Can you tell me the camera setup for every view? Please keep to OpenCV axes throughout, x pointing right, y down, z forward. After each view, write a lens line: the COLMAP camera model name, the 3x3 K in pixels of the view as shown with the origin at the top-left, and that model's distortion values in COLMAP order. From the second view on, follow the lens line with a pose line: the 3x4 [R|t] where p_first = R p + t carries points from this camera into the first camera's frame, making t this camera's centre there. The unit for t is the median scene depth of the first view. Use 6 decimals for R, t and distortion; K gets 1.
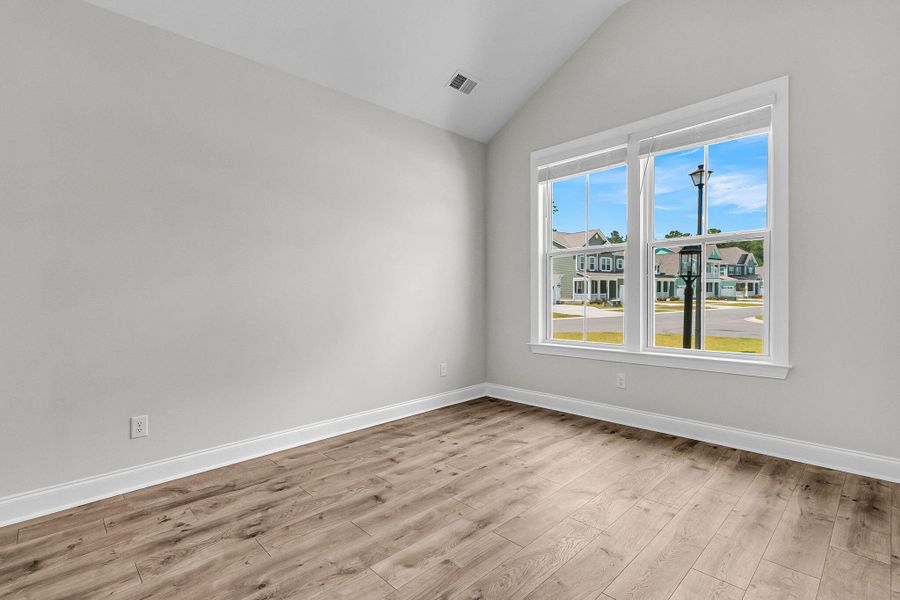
lens RADIAL K [[417.5, 0, 454.8], [0, 417.5, 292.2], [0, 0, 1]] dist [0.001787, 0.000019]
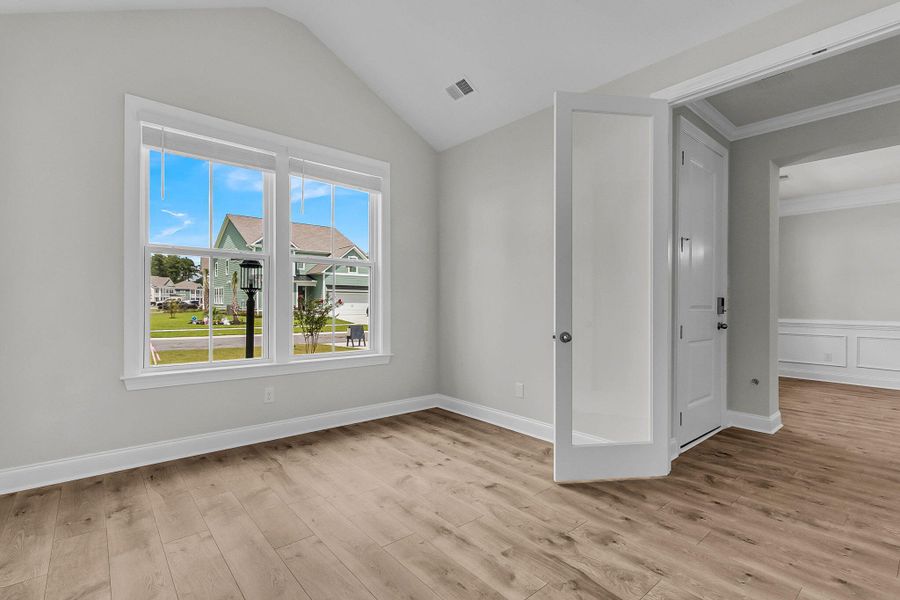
lens RADIAL K [[419.1, 0, 450.0], [0, 419.1, 300.0], [0, 0, 1]] dist [0.001140, -0.000059]
pose [[0.071355, 0.025108, 0.997135, -0.663651], [-0.012916, 0.999623, -0.024246, 0.012313], [-0.997367, -0.011149, 0.071652, 0.633876]]
